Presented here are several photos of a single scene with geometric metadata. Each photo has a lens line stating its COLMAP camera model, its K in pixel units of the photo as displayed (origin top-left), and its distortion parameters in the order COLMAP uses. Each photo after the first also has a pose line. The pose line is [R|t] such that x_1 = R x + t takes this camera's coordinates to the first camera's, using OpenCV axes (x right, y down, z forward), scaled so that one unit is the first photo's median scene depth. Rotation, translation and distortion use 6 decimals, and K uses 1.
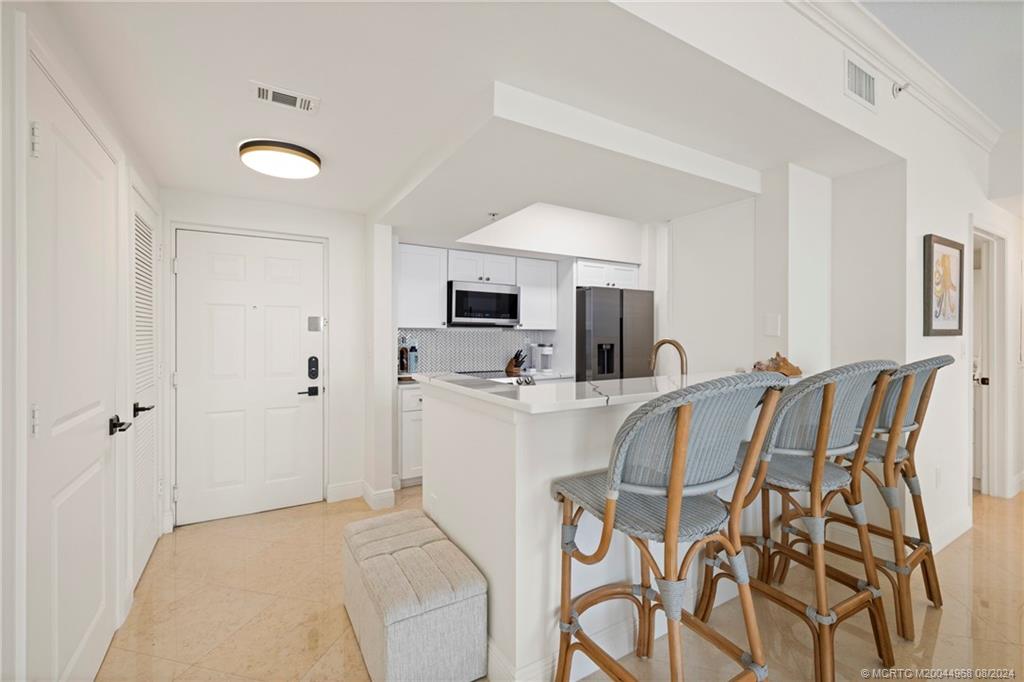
lens RADIAL K [[431.6, 0, 509.8], [0, 431.6, 336.3], [0, 0, 1]] dist [0.000217, 0.000098]
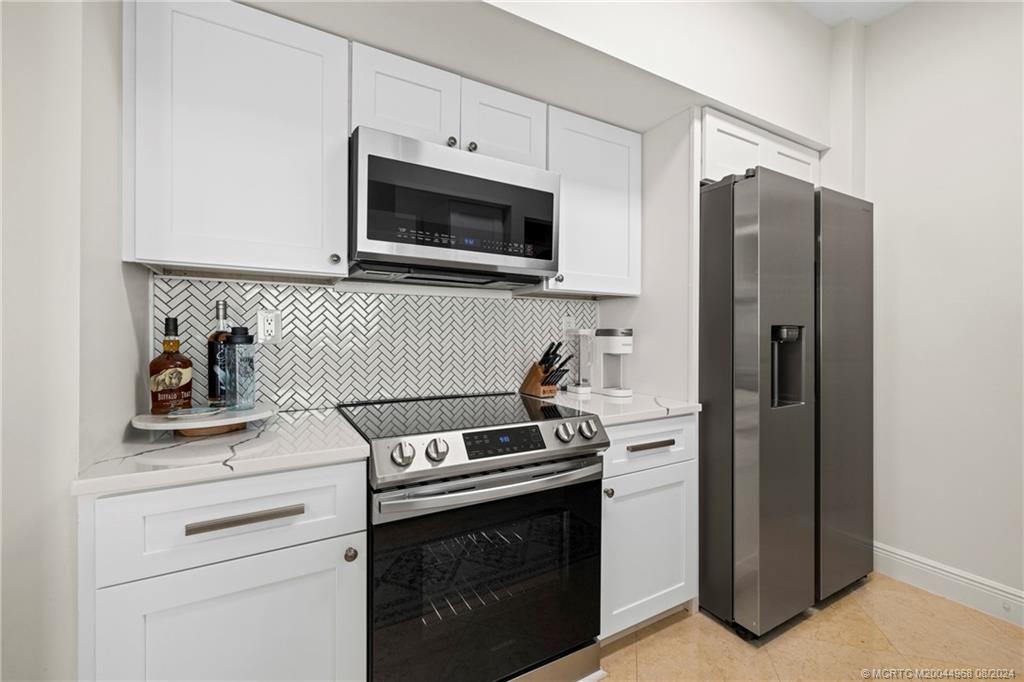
lens RADIAL K [[431.6, 0, 509.8], [0, 431.6, 336.3], [0, 0, 1]] dist [0.000217, 0.000098]
pose [[0.999666, -0.000231, -0.025826, -0.009360], [0.000196, 0.999999, -0.001359, 0.026555], [0.025826, 0.001354, 0.999666, 0.602075]]
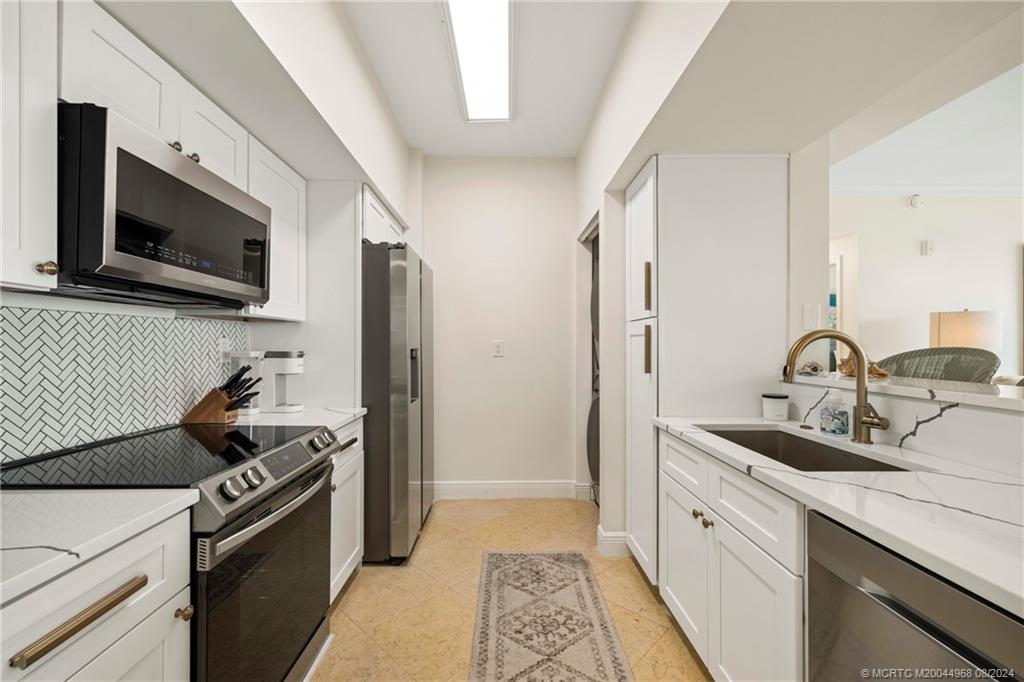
lens RADIAL K [[430.6, 0, 509.4], [0, 430.6, 344.3], [0, 0, 1]] dist [0.000079, 0.000056]
pose [[0.498841, 0.000200, 0.866694, -0.207396], [0.003451, 0.999992, -0.002217, 0.012649], [-0.866687, 0.004097, 0.498836, 0.588534]]
